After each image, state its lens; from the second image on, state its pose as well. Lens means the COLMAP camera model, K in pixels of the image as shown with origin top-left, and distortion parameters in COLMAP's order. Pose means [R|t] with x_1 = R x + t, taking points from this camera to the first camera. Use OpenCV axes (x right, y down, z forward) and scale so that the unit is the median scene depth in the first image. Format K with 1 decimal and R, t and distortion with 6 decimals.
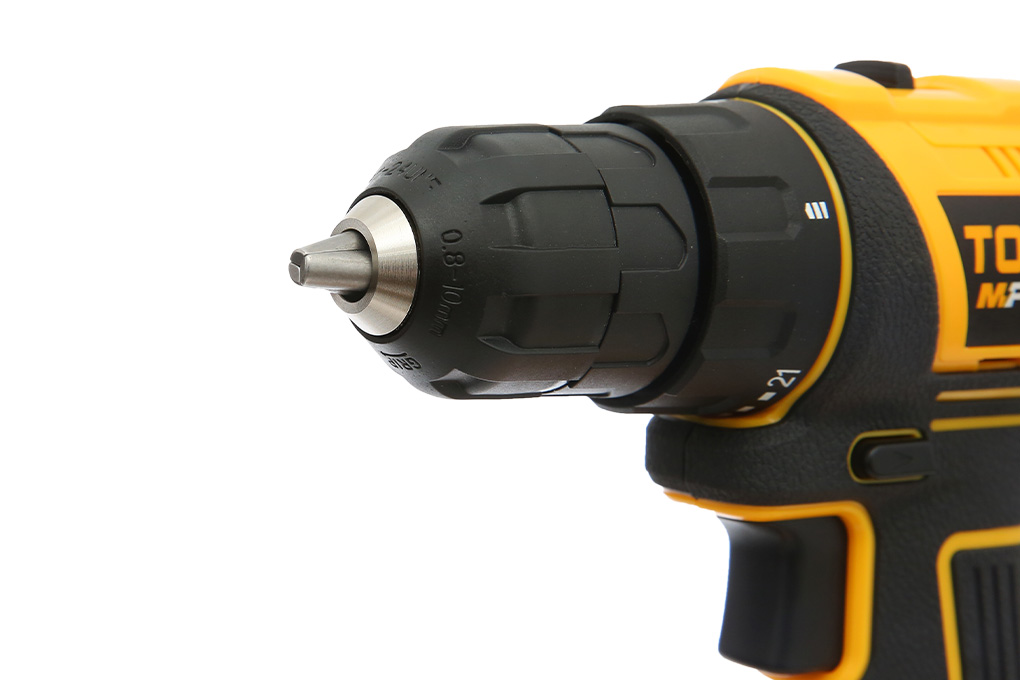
lens RADIAL K [[2715.7, 0, 510.0], [0, 2715.7, 340.0], [0, 0, 1]] dist [0.080050, 0.157365]
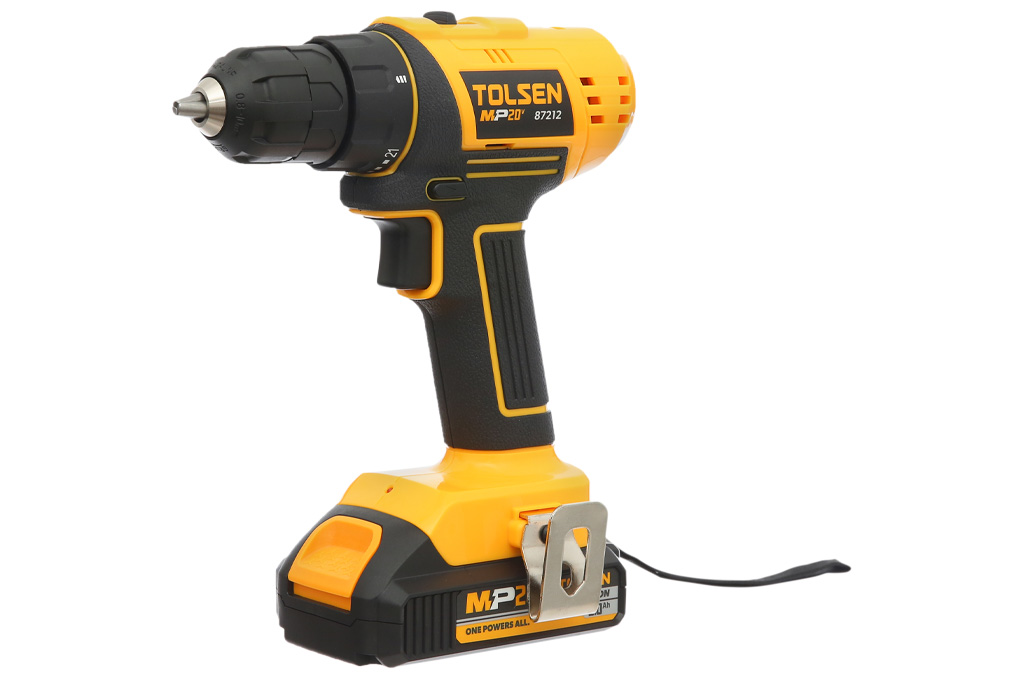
lens RADIAL K [[2715.7, 0, 510.0], [0, 2715.7, 340.0], [0, 0, 1]] dist [0.080050, 0.157365]
pose [[0.999268, -0.031151, 0.022206, 0.141418], [0.030369, 0.998936, 0.034706, 0.092878], [-0.023263, -0.034006, 0.999151, -1.270873]]
